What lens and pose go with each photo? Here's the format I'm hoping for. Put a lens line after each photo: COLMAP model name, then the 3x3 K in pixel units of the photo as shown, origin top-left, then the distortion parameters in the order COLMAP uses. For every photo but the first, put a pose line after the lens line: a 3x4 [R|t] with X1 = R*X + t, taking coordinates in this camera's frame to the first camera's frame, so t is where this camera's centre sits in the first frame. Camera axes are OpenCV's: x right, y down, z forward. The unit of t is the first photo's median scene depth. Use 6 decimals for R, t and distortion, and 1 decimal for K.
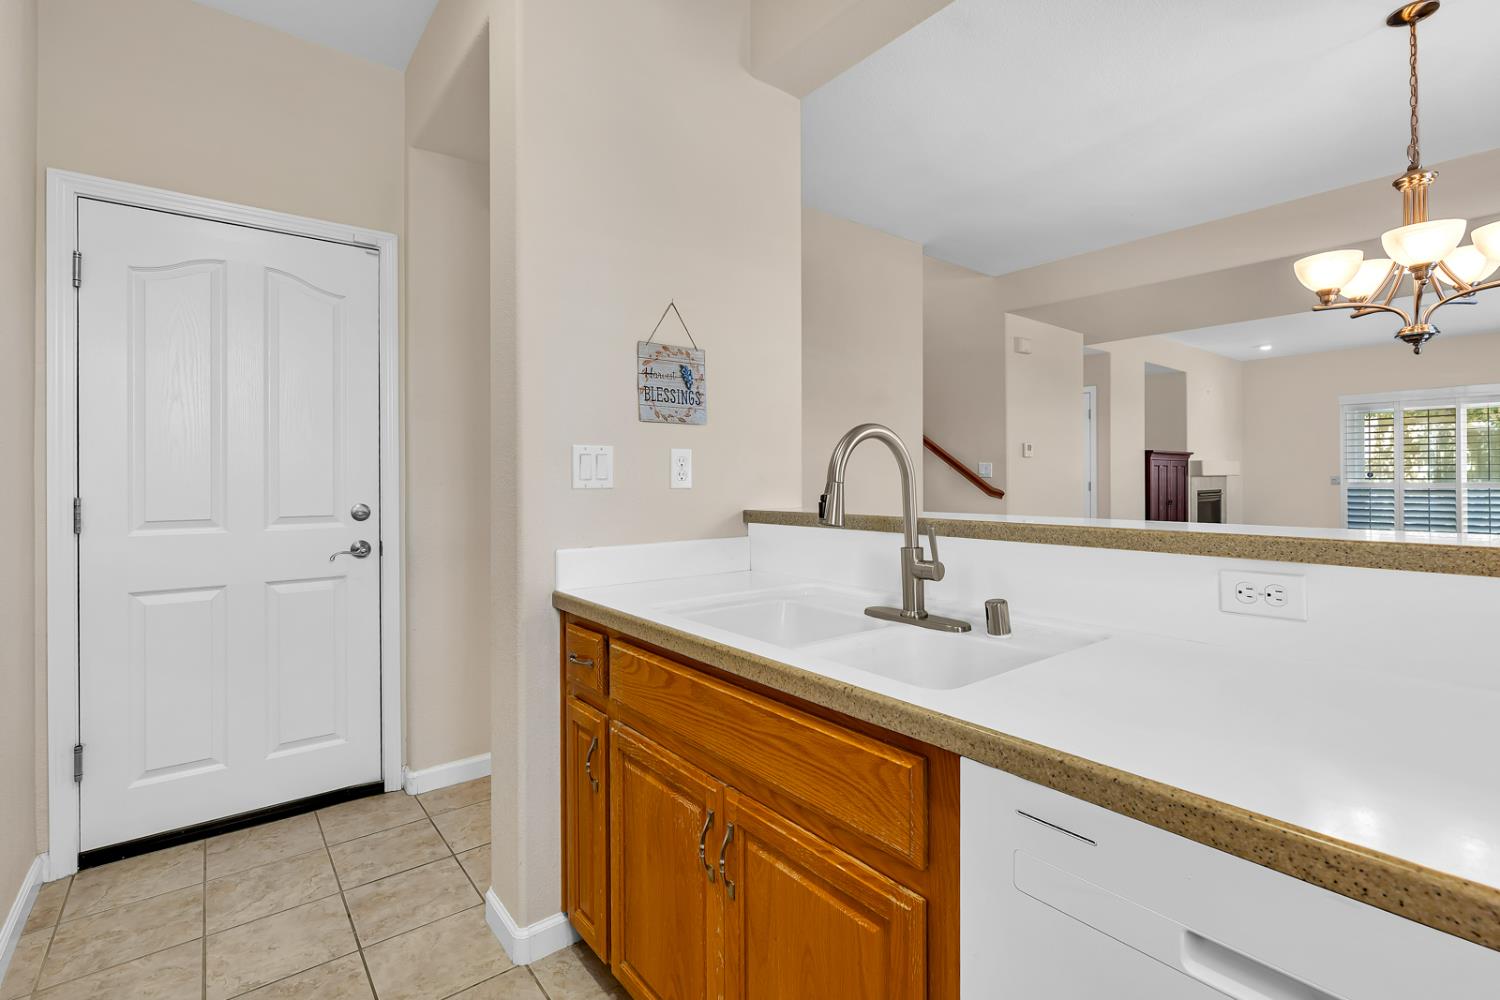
lens RADIAL K [[680.3, 0, 753.1], [0, 680.3, 478.4], [0, 0, 1]] dist [-0.005409, 0.000229]
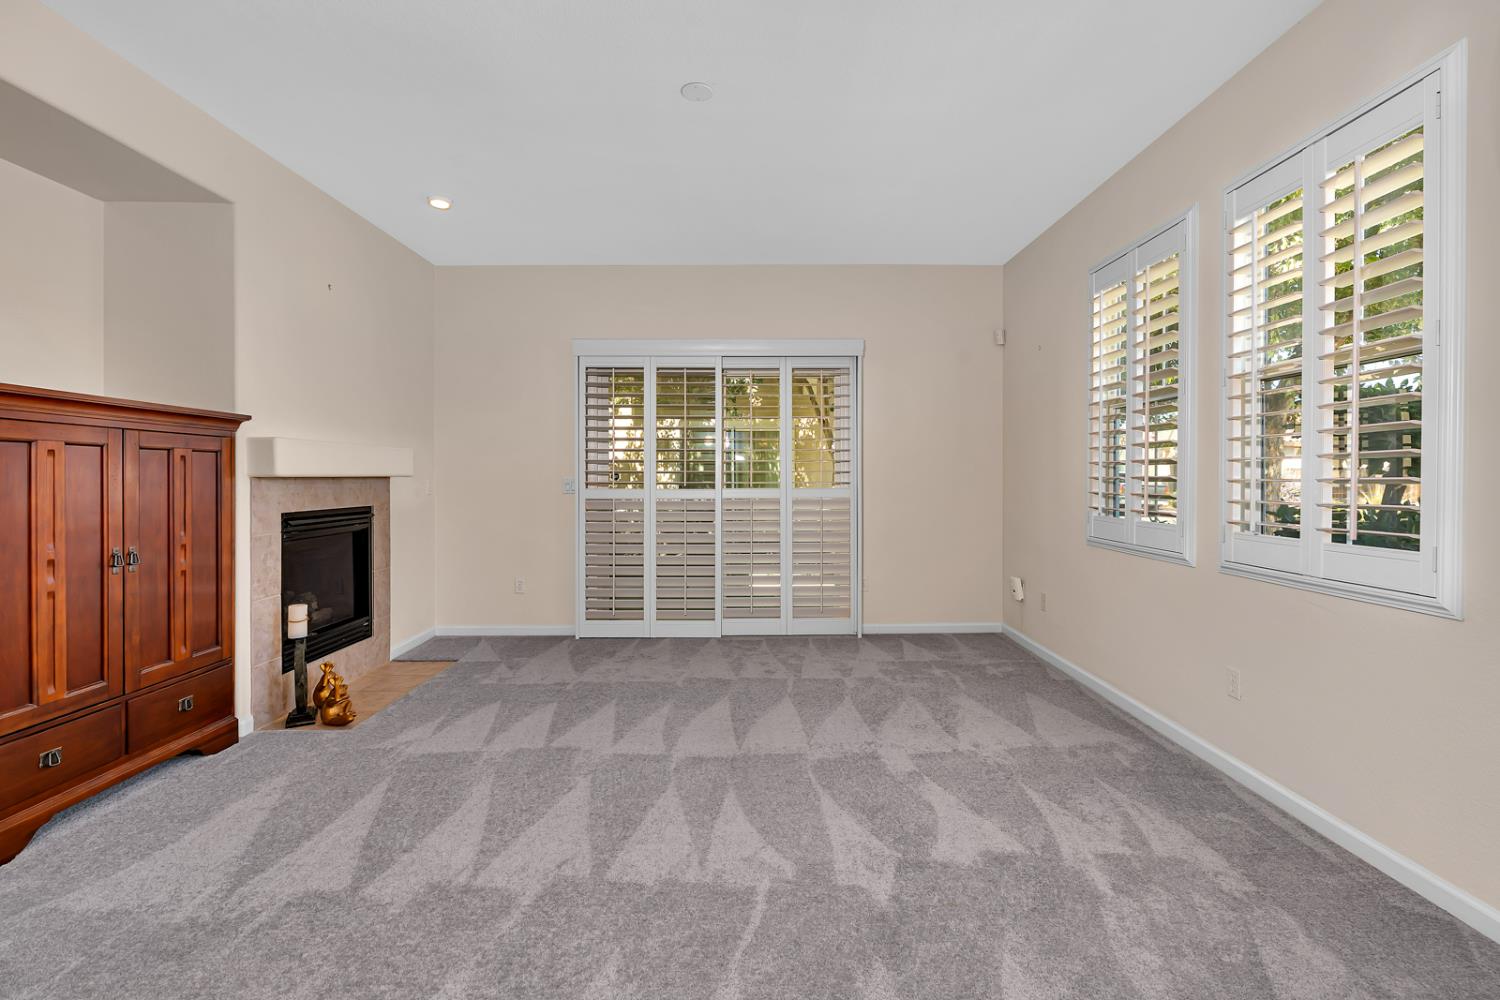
lens RADIAL K [[680.3, 0, 753.1], [0, 680.3, 478.4], [0, 0, 1]] dist [-0.005409, 0.000229]
pose [[0.618152, 0.001962, 0.786056, 0.570168], [-0.001384, 0.999998, -0.001408, -0.002847], [-0.786057, -0.000218, 0.618154, 0.588961]]
